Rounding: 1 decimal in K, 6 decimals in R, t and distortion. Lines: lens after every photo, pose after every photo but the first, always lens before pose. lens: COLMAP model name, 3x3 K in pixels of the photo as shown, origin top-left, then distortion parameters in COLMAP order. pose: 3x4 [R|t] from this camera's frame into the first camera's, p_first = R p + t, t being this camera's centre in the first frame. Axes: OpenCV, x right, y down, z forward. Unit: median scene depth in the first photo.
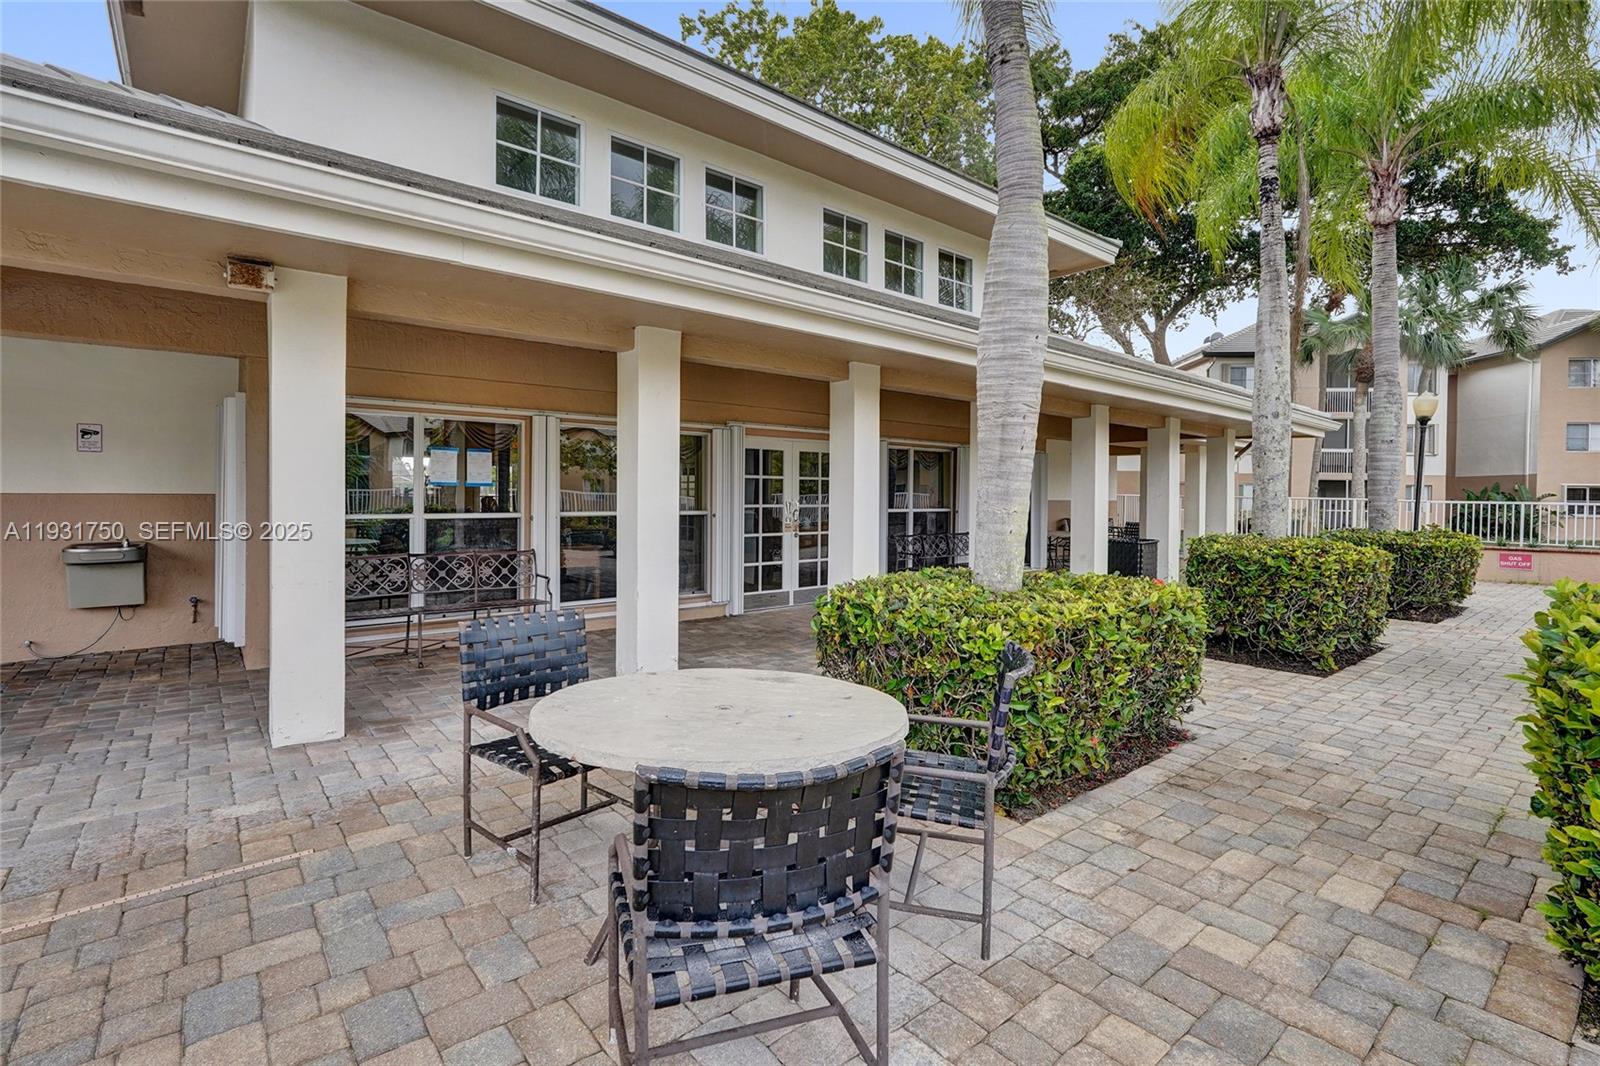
lens RADIAL K [[729.8, 0, 813.9], [0, 729.8, 497.8], [0, 0, 1]] dist [0.003831, 0.000111]
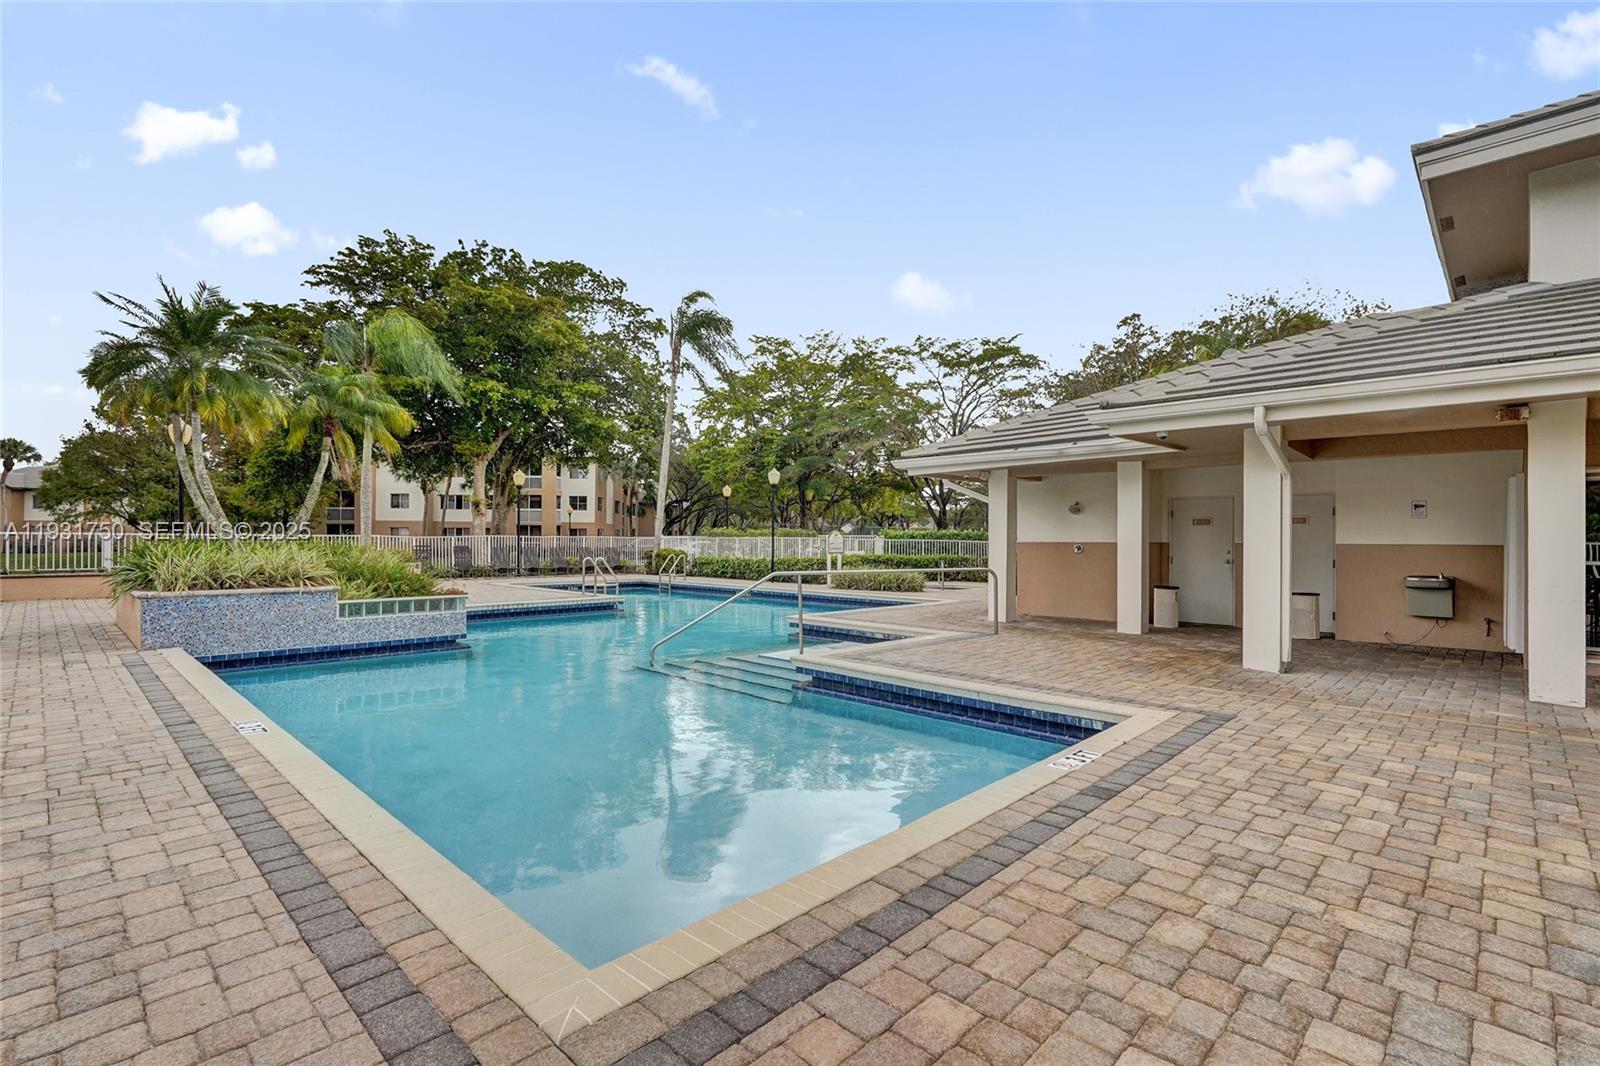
lens RADIAL K [[729.8, 0, 802.7], [0, 729.8, 539.6], [0, 0, 1]] dist [0.003831, 0.000111]
pose [[0.099587, -0.006802, -0.995006, 0.459271], [-0.011976, 0.999896, -0.008034, 0.013491], [0.994957, 0.012716, 0.099495, -0.490428]]
